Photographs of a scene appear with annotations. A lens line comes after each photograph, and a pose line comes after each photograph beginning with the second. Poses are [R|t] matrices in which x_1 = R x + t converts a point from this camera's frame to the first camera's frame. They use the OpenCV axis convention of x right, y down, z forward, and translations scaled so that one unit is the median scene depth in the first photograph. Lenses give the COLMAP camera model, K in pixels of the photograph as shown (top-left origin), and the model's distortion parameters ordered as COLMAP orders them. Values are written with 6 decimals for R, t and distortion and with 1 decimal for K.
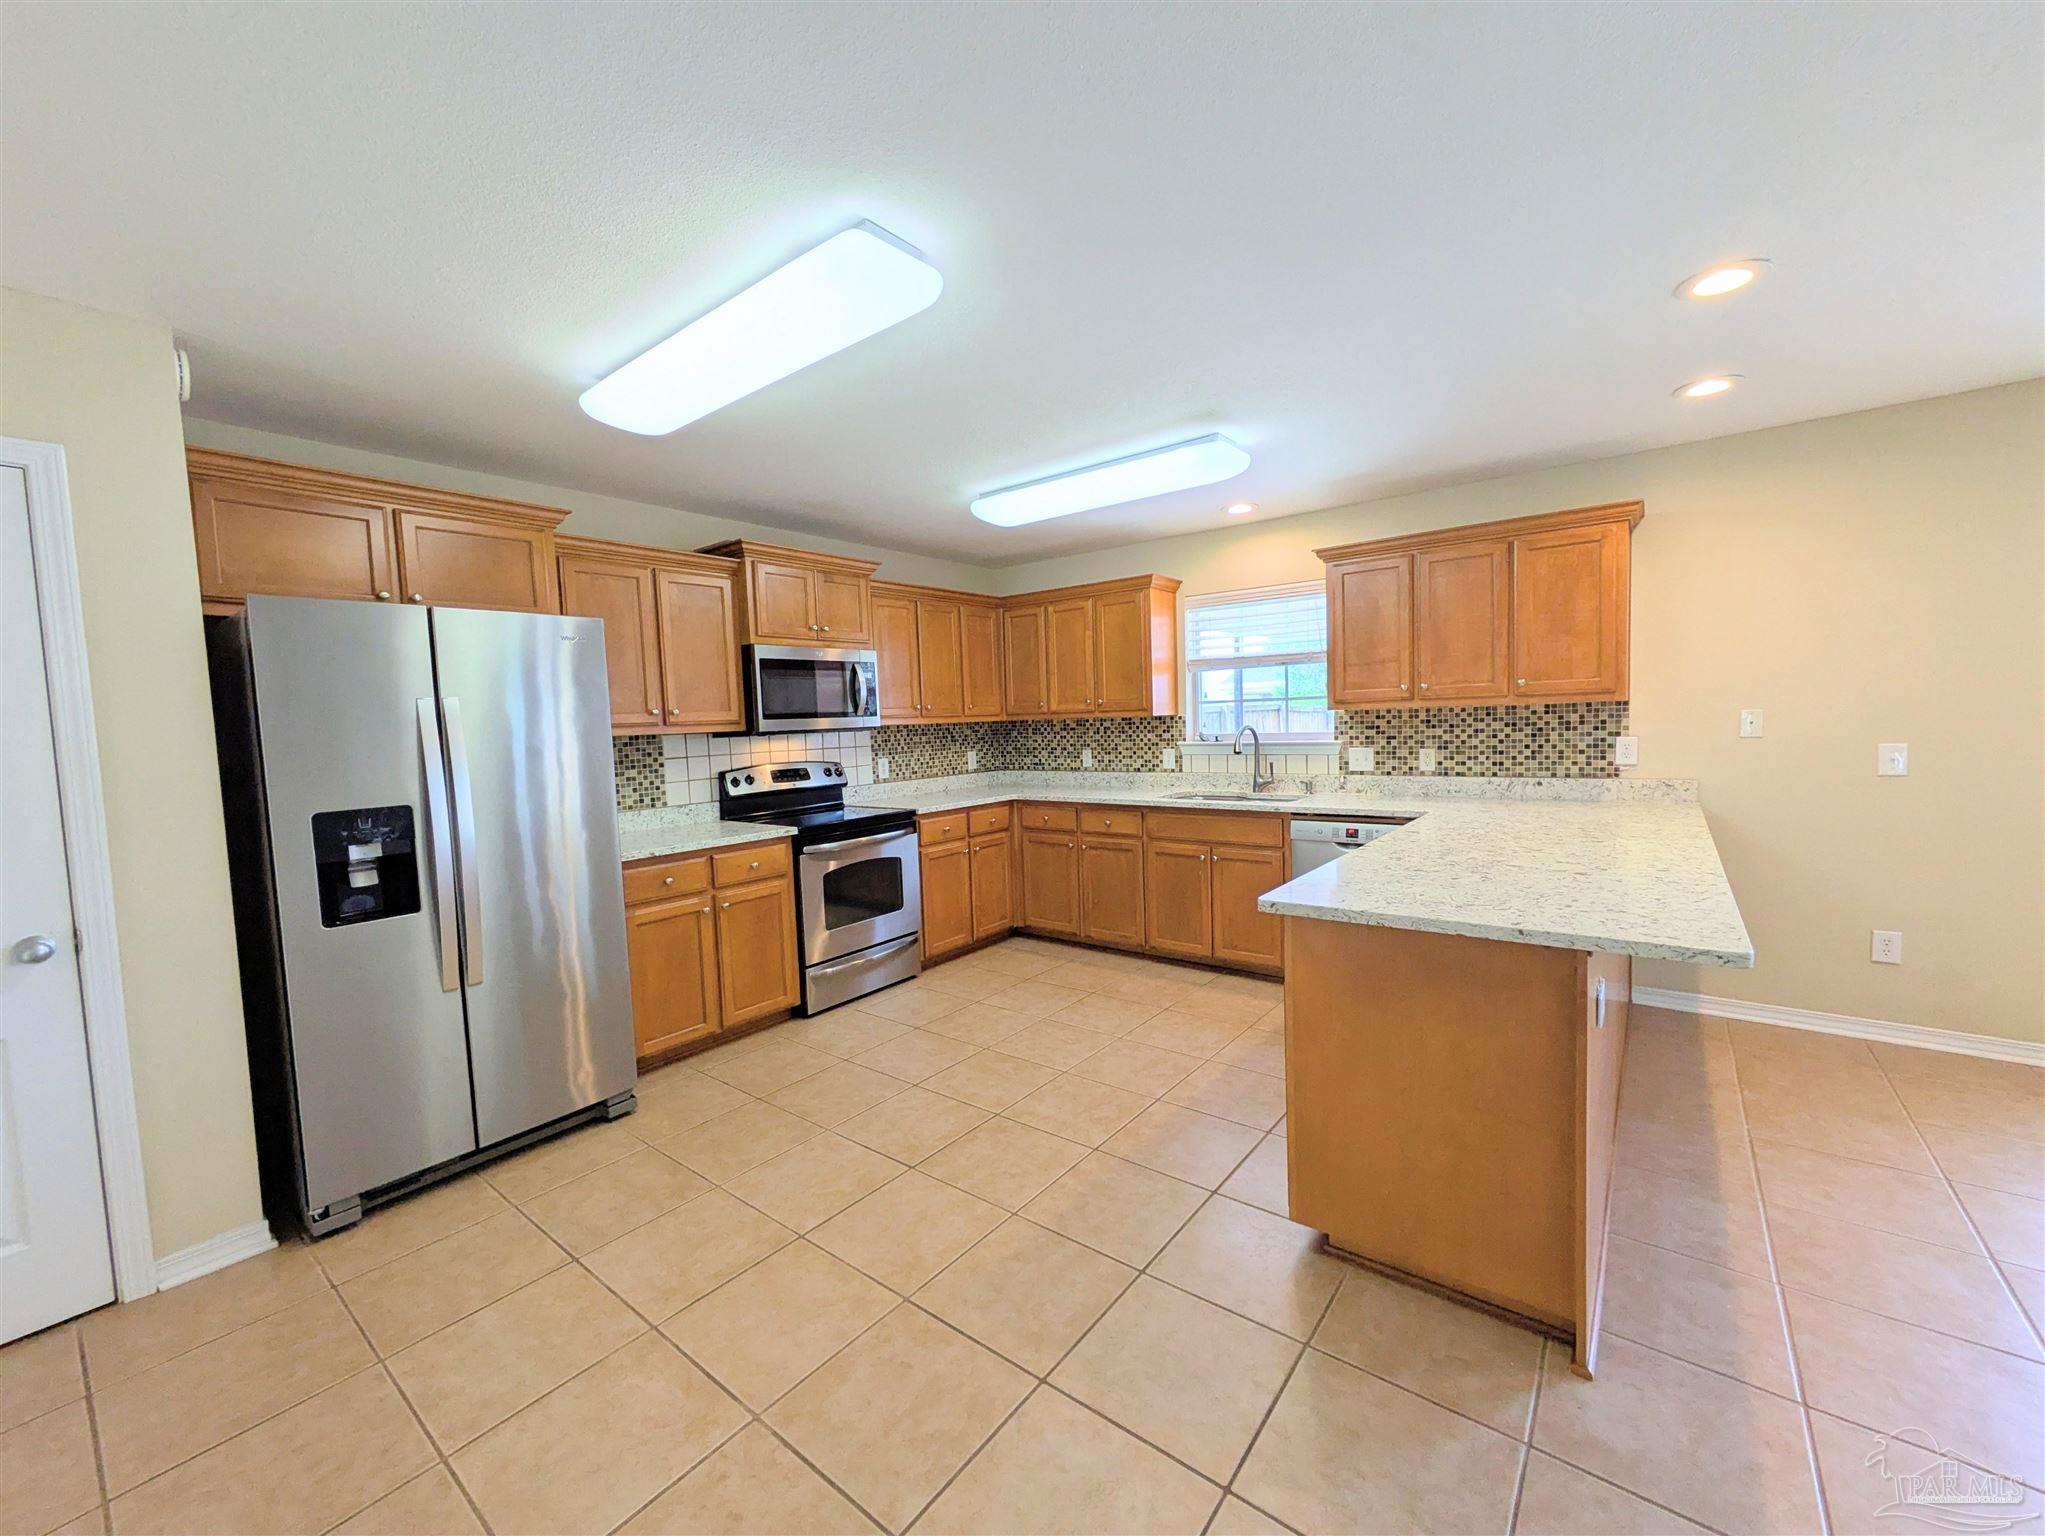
lens RADIAL K [[807.3, 0, 1027.5], [0, 807.3, 769.5], [0, 0, 1]] dist [-0.000617, 0.000744]
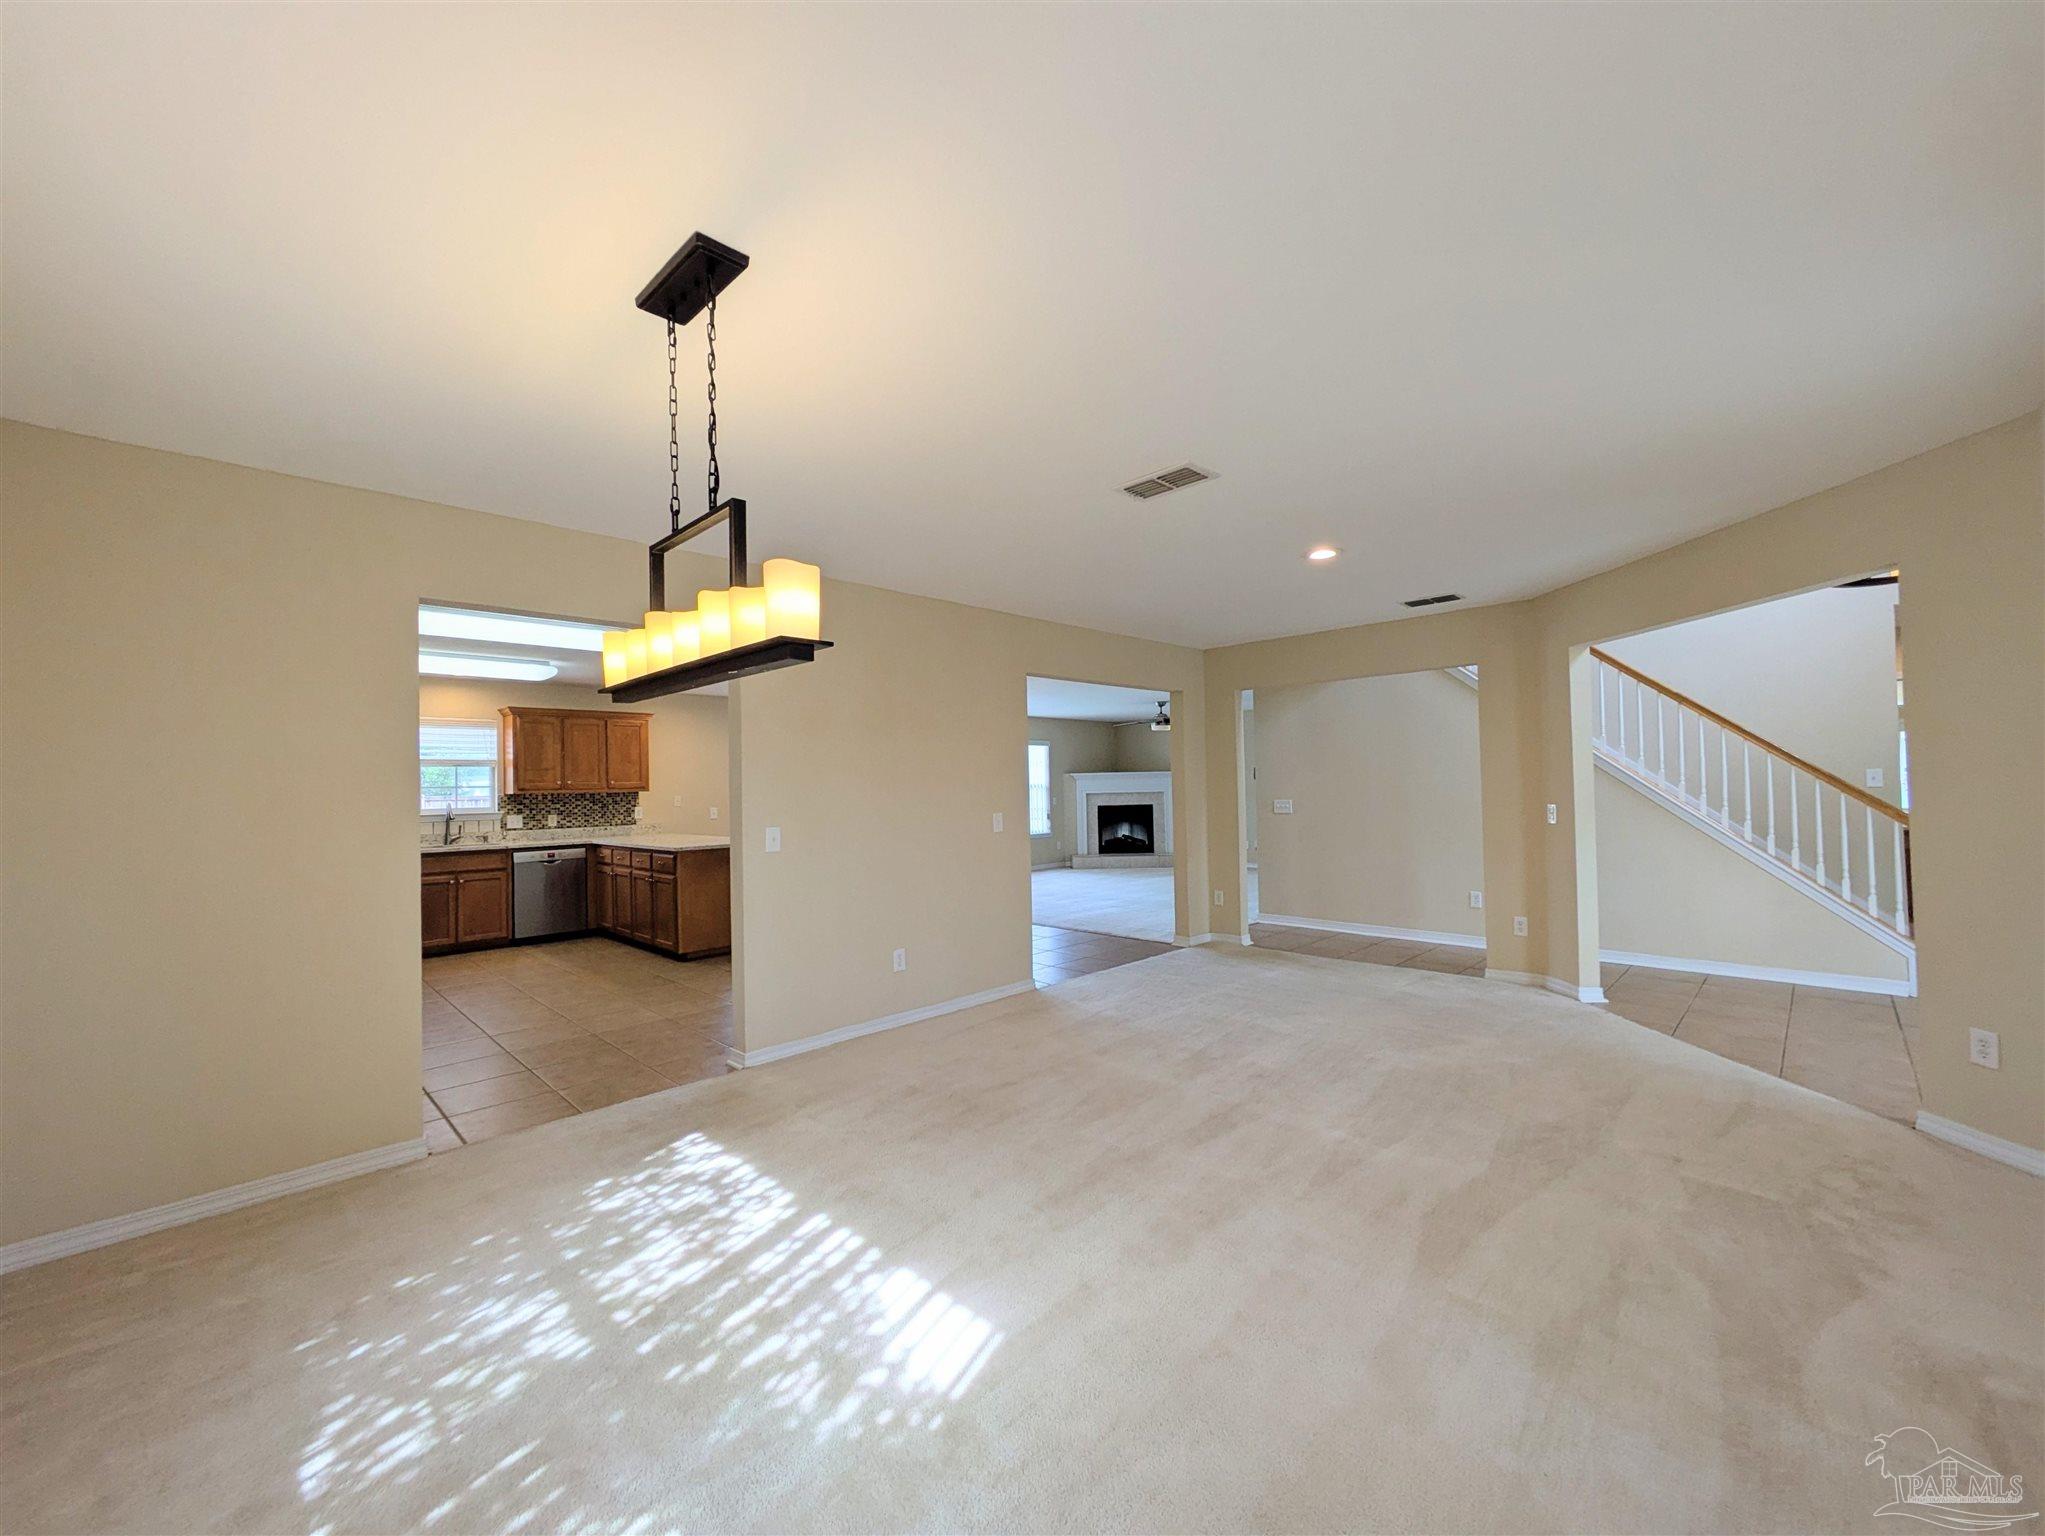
lens RADIAL K [[813.3, 0, 1024.3], [0, 813.3, 774.9], [0, 0, 1]] dist [-0.001050, 0.000097]
pose [[0.121904, 0.047403, 0.991409, -1.313136], [0.078116, 0.995302, -0.057194, 0.079687], [-0.989463, 0.084417, 0.117628, -0.364382]]
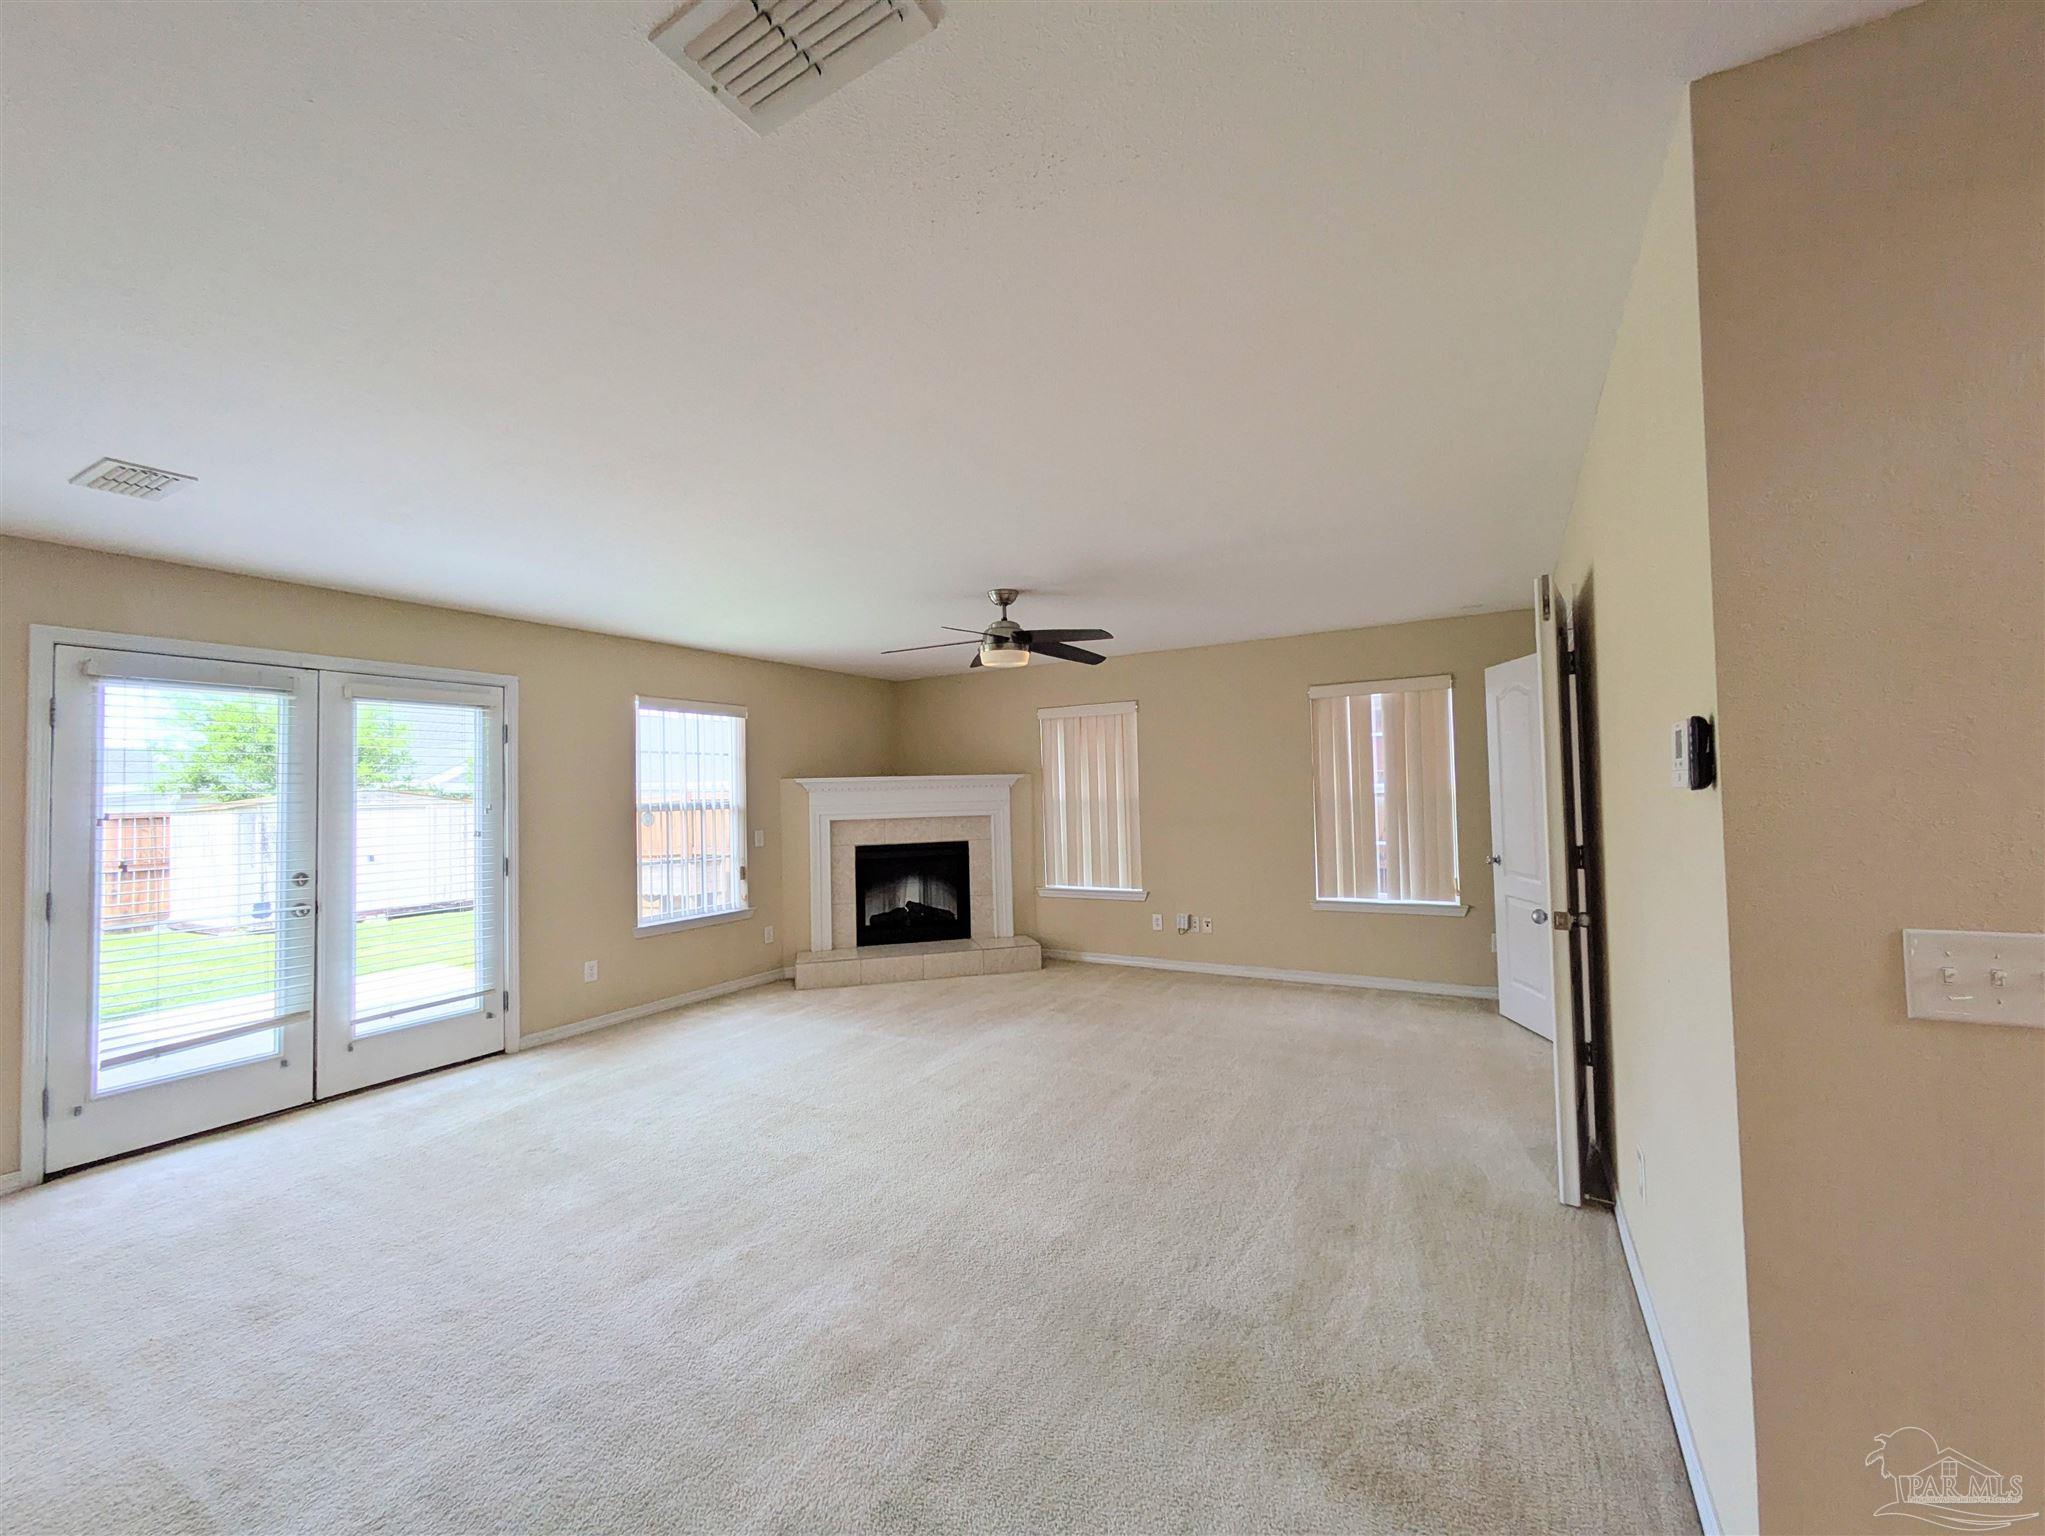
lens RADIAL K [[807.3, 0, 1027.5], [0, 807.3, 769.5], [0, 0, 1]] dist [-0.000617, 0.000744]
pose [[-0.139402, 0.066360, 0.988010, 0.358110], [0.091312, 0.994362, -0.053903, 0.008663], [-0.986017, 0.082703, -0.144675, -0.375446]]
